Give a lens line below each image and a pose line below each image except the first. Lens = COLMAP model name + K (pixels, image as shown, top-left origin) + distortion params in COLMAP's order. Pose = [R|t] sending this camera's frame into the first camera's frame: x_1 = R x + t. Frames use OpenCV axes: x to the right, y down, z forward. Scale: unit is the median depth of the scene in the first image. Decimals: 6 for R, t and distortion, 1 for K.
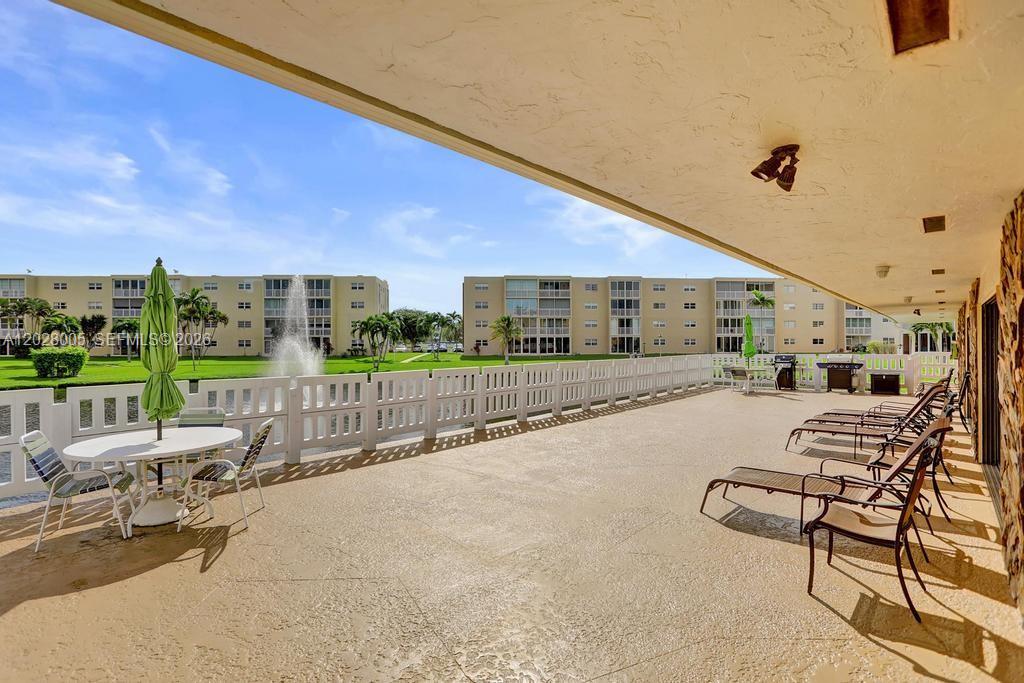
lens RADIAL K [[512.8, 0, 514.9], [0, 512.8, 338.9], [0, 0, 1]] dist [-0.036416, 0.035124]
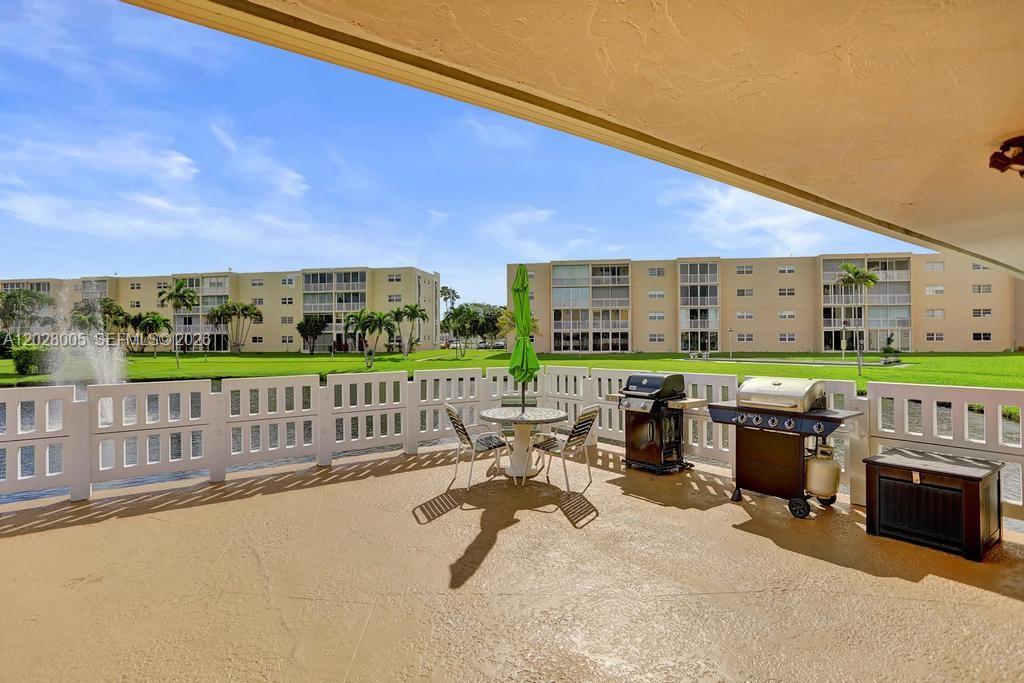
lens RADIAL K [[512.8, 0, 514.9], [0, 512.8, 338.9], [0, 0, 1]] dist [-0.036416, 0.035124]
pose [[0.973688, -0.001147, -0.227883, 0.116730], [0.002907, 0.999968, 0.007387, 0.001266], [0.227867, -0.007855, 0.973661, 0.141180]]
